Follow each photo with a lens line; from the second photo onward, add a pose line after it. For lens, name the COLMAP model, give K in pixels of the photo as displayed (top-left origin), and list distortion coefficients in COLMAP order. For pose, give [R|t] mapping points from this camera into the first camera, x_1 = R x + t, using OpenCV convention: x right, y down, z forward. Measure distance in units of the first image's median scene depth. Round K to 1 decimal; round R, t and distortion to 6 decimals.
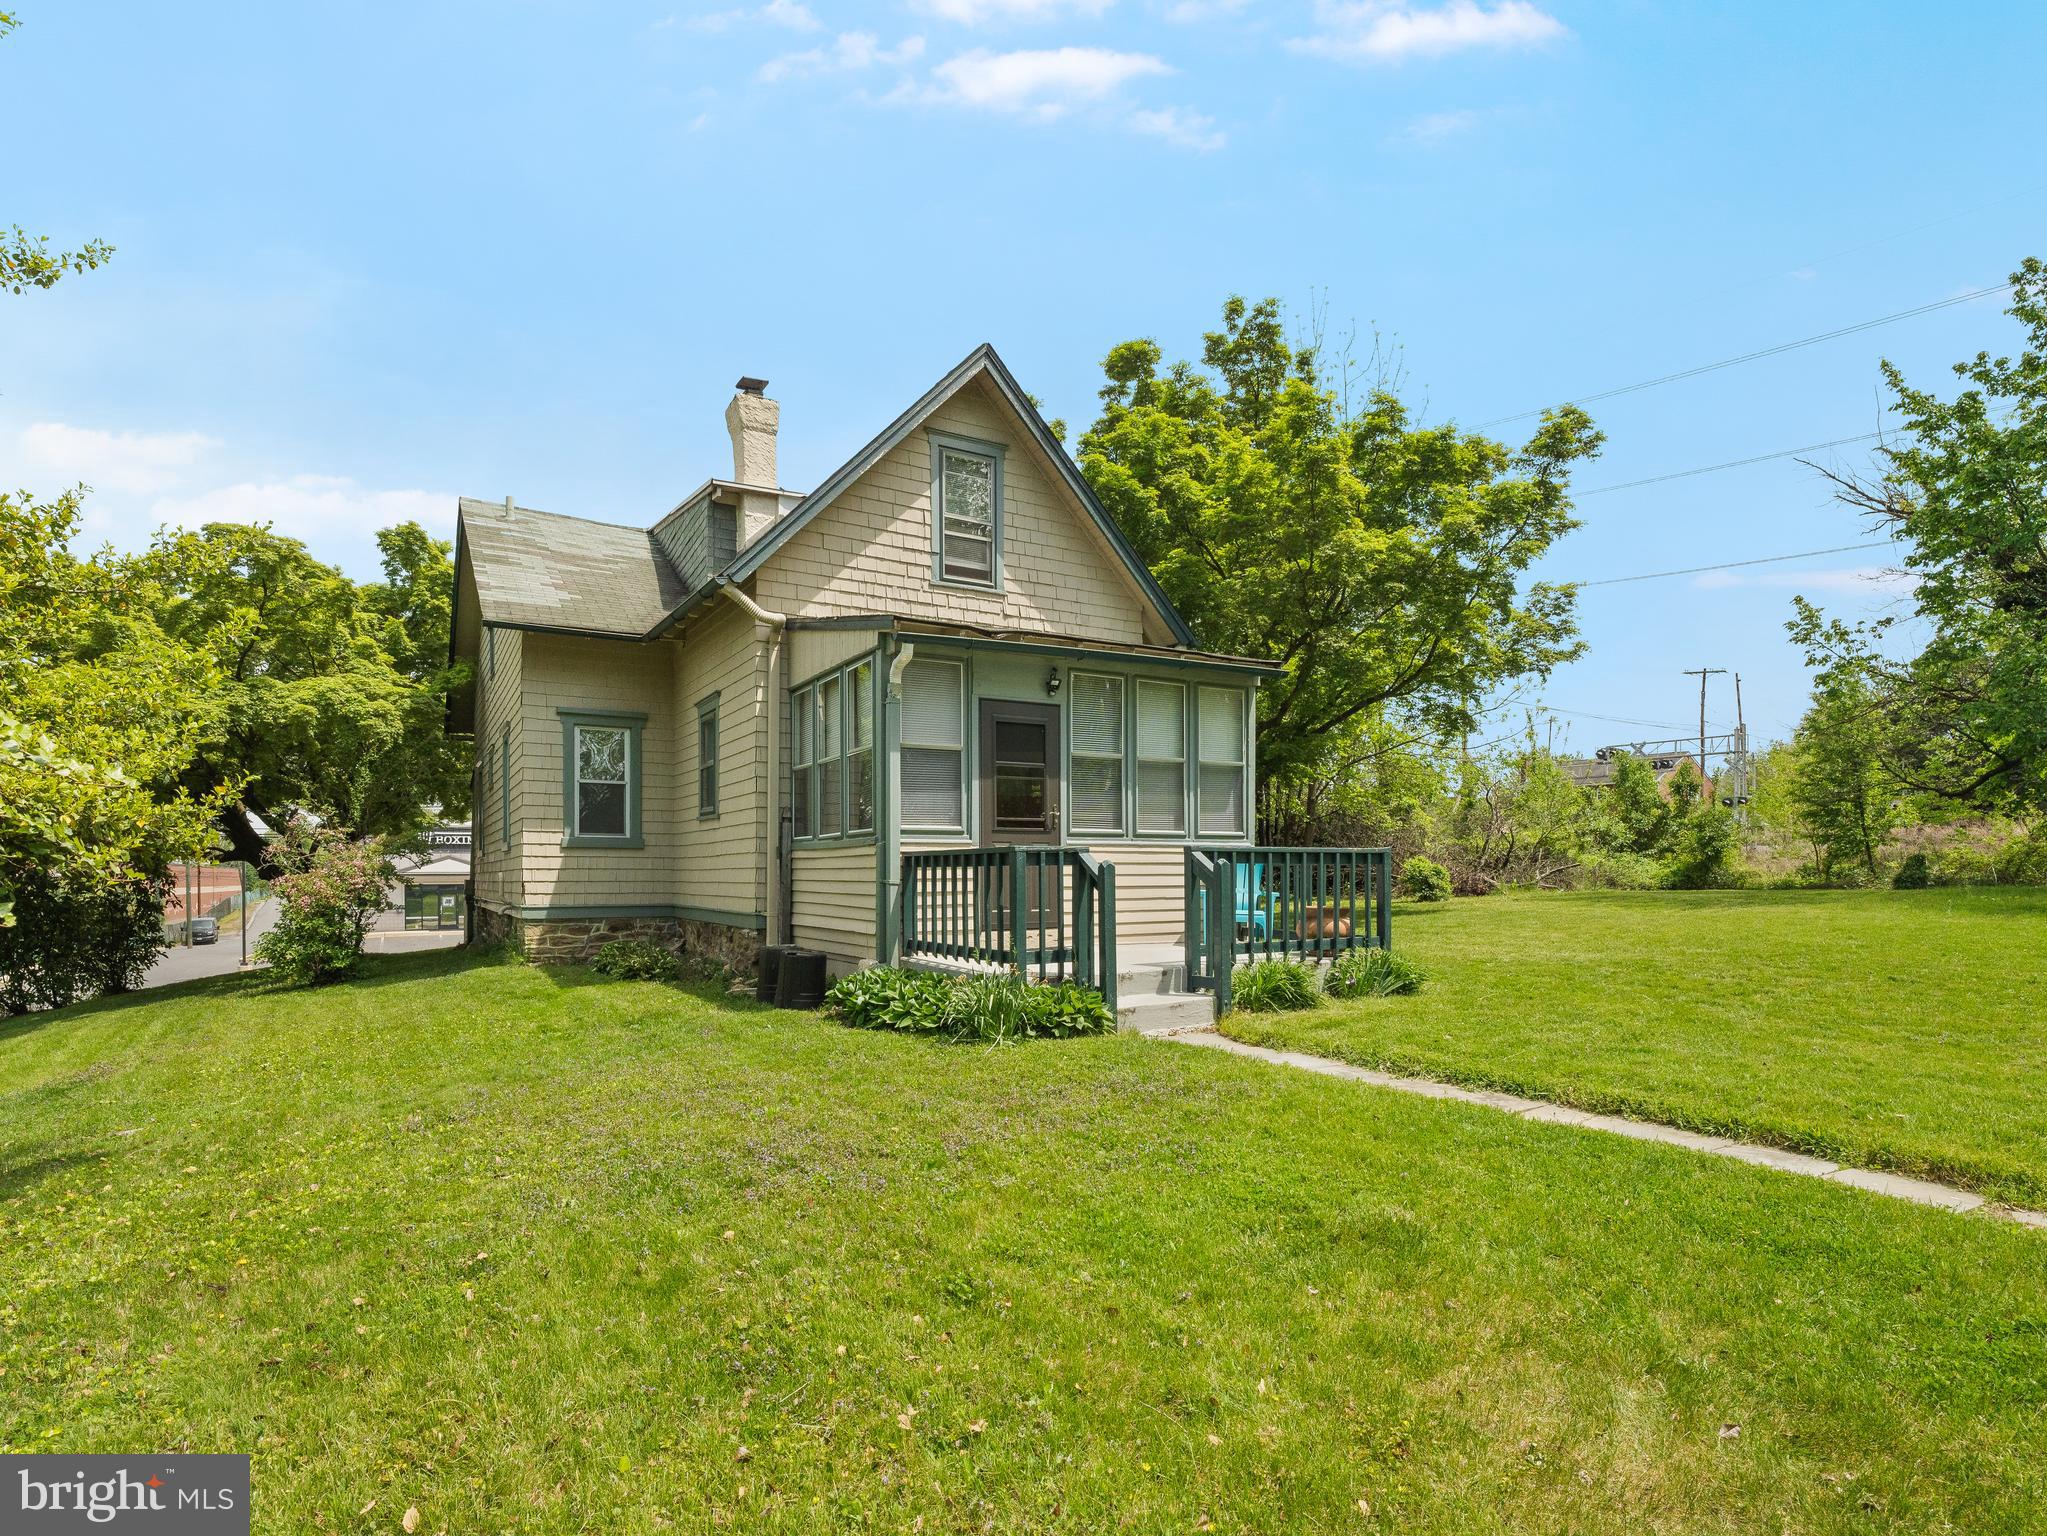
lens RADIAL K [[1042.8, 0, 1019.6], [0, 1042.8, 773.0], [0, 0, 1]] dist [-0.013922, -0.000443]
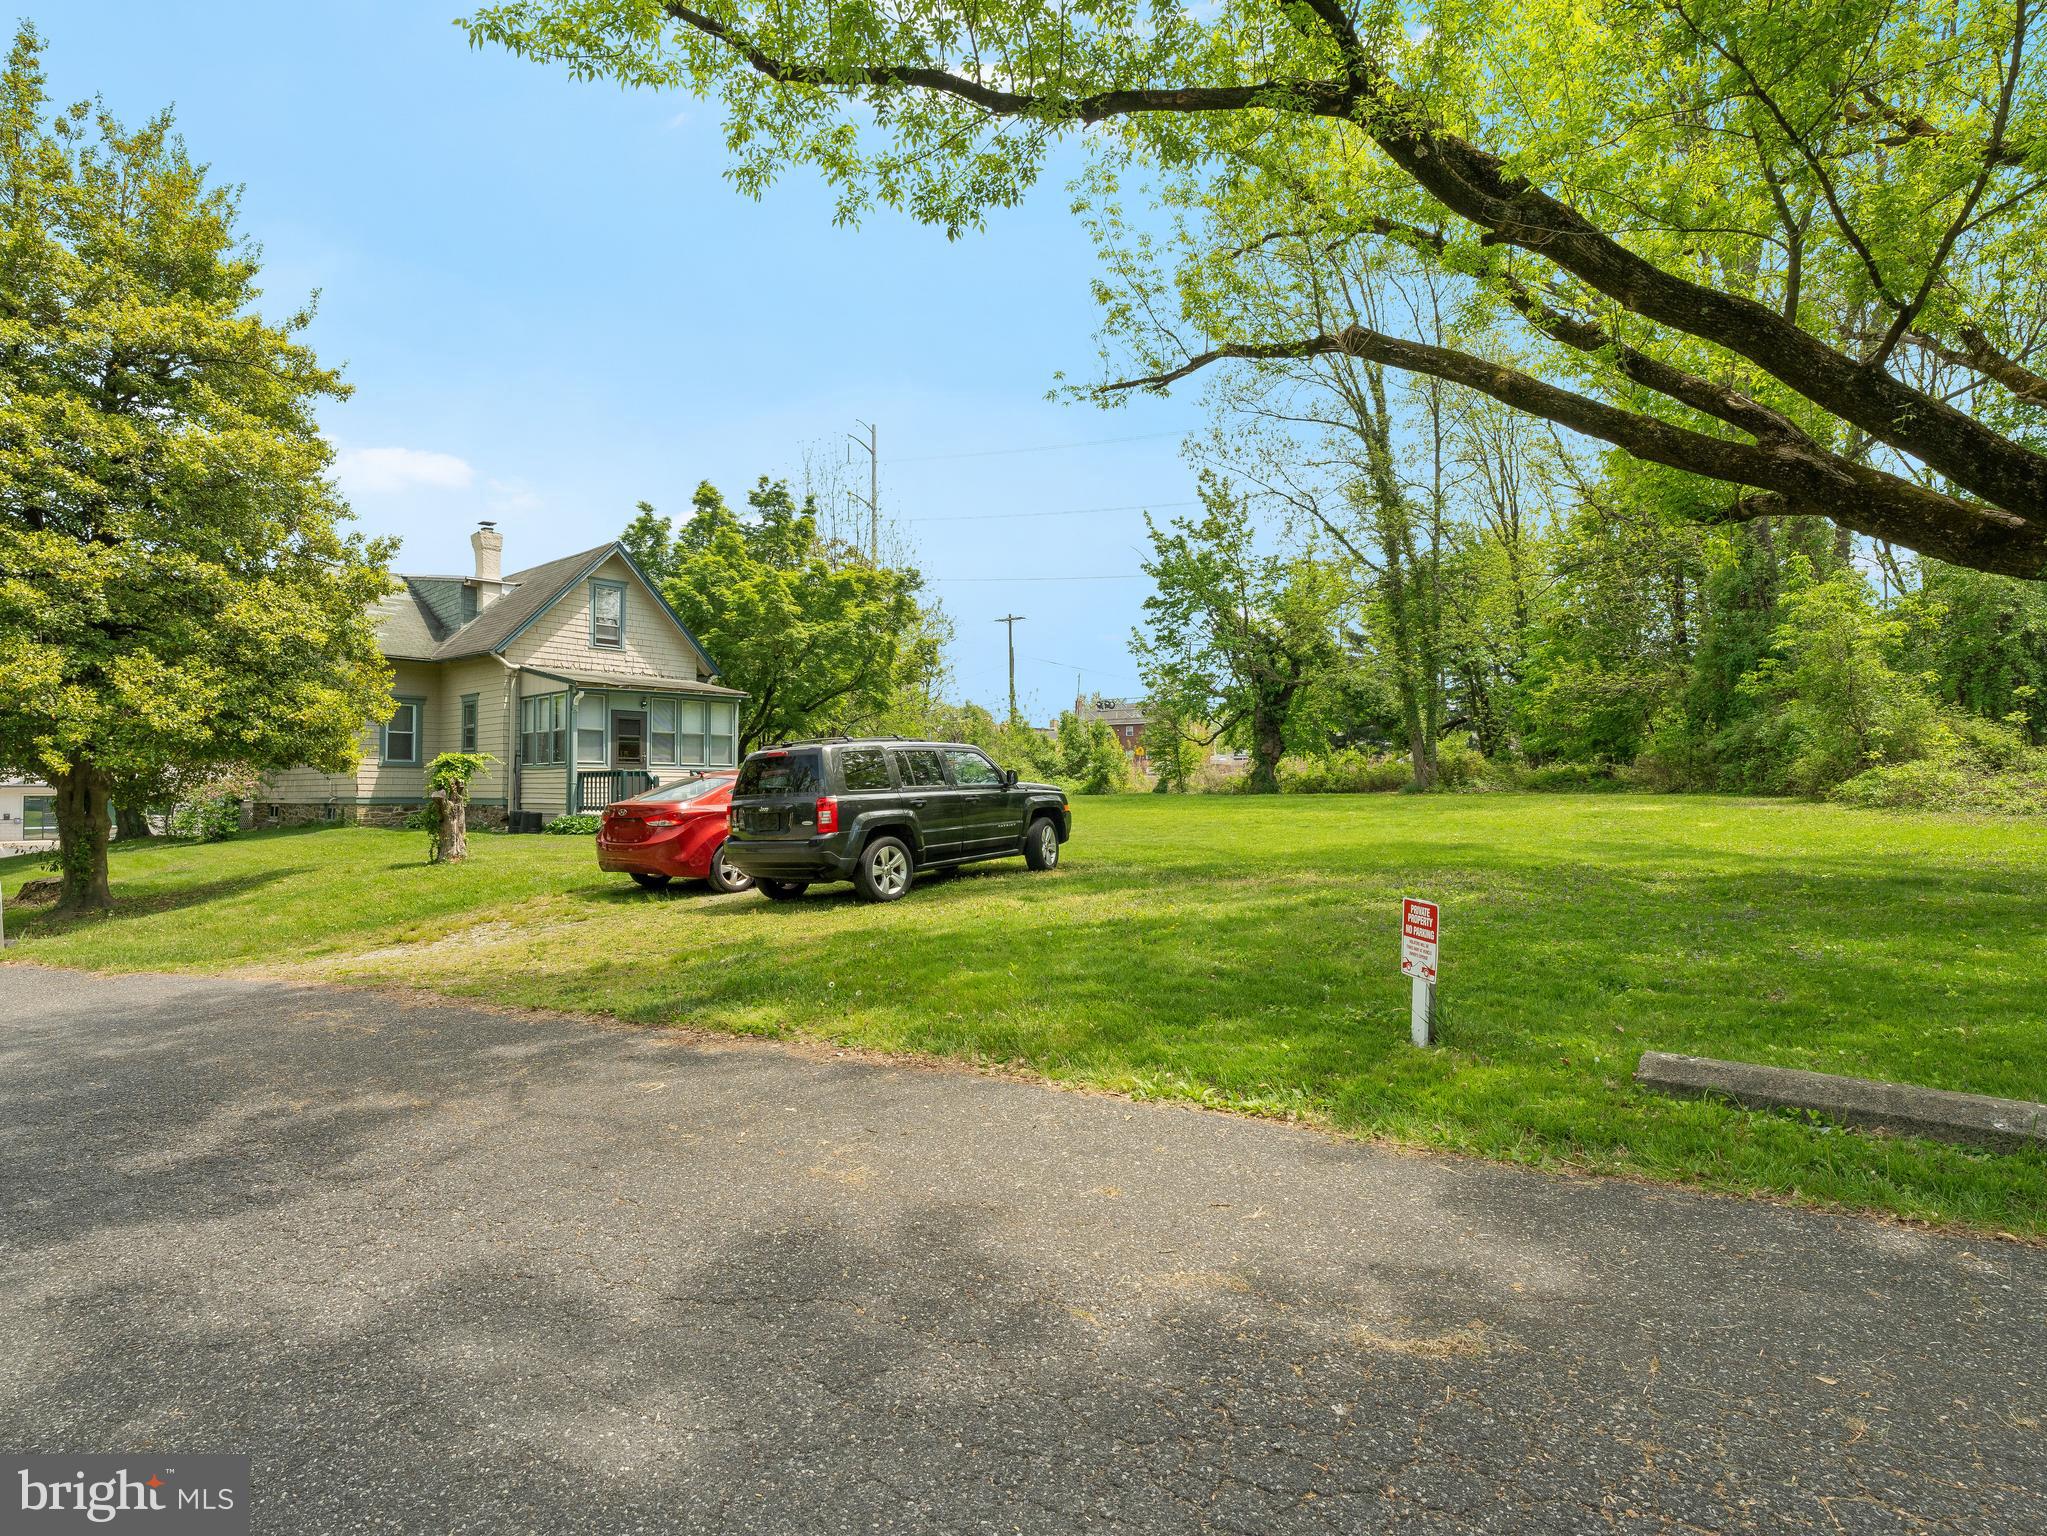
lens RADIAL K [[1042.8, 0, 1025.2], [0, 1042.8, 760.4], [0, 0, 1]] dist [-0.013922, -0.000443]
pose [[0.945075, 0.014480, 0.326532, 0.066488], [-0.035388, 0.997679, 0.058181, -0.101222], [-0.324932, -0.066540, 0.943394, -1.292095]]
